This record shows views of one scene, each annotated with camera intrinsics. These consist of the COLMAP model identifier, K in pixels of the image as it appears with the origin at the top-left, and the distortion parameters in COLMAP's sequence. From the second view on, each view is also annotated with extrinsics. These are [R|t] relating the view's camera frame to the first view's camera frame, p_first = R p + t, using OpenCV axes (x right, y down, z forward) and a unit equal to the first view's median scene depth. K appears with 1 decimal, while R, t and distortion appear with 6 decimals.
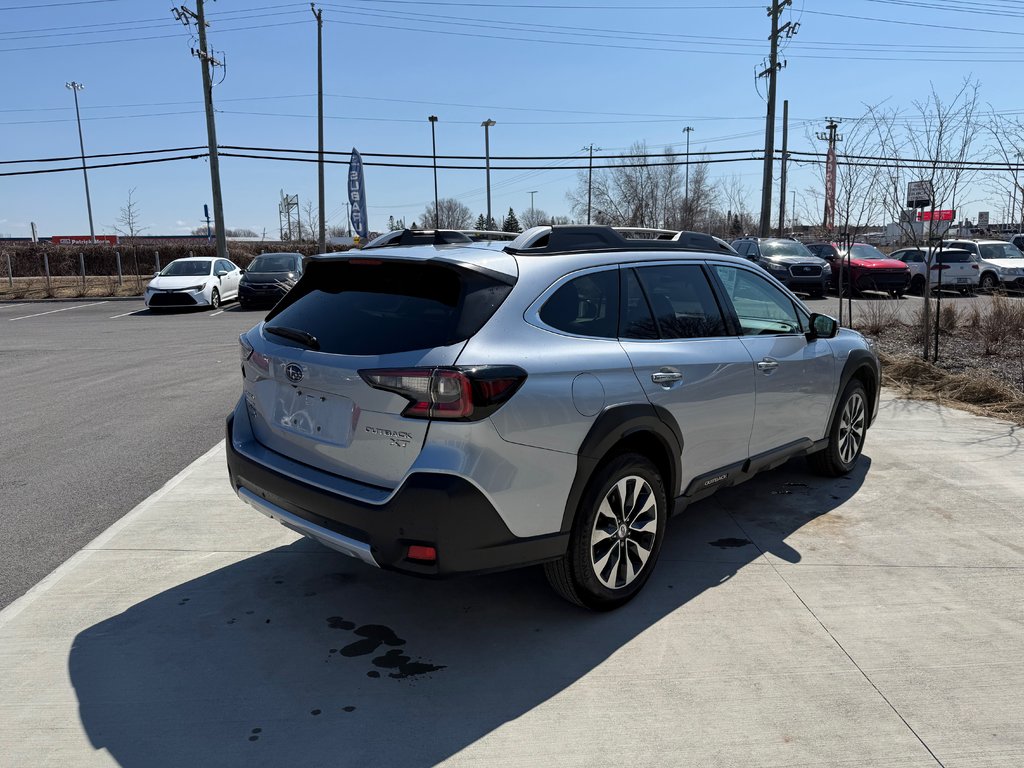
lens RADIAL K [[718.0, 0, 512.0], [0, 718.0, 384.0], [0, 0, 1]] dist [0.054986, -0.084278]
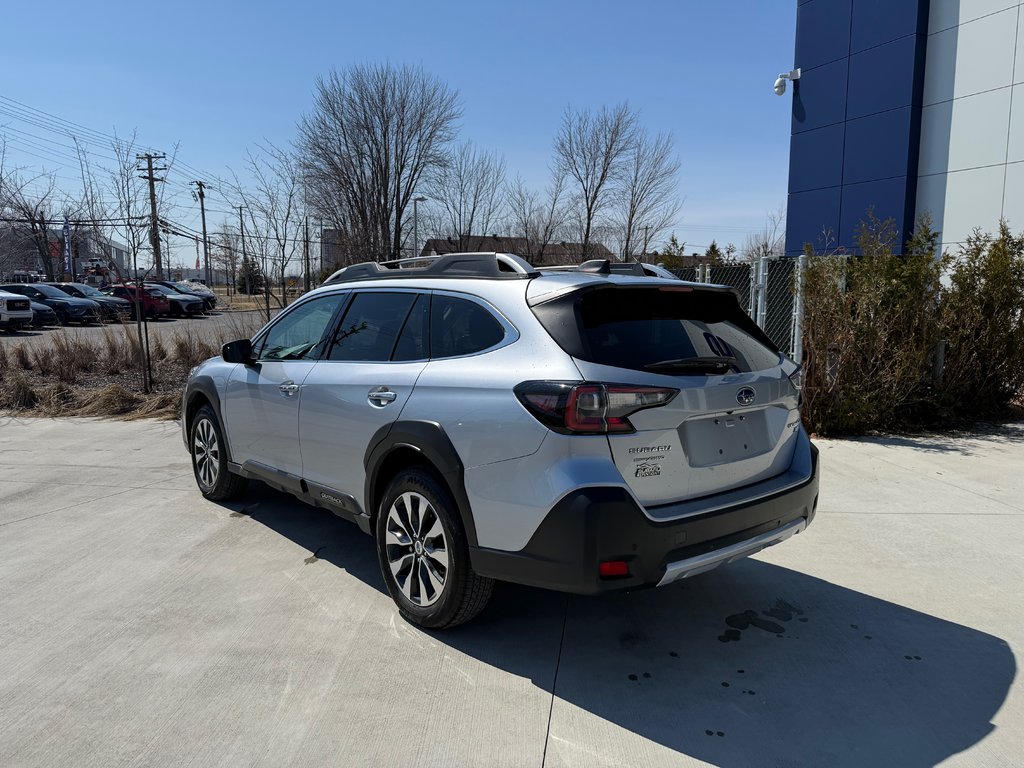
lens RADIAL K [[718.0, 0, 512.0], [0, 718.0, 384.0], [0, 0, 1]] dist [0.054986, -0.084278]
pose [[0.097781, -0.109185, 0.989200, -0.751425], [0.166826, 0.981697, 0.091866, -0.101368], [-0.981126, 0.156041, 0.114206, 0.679902]]
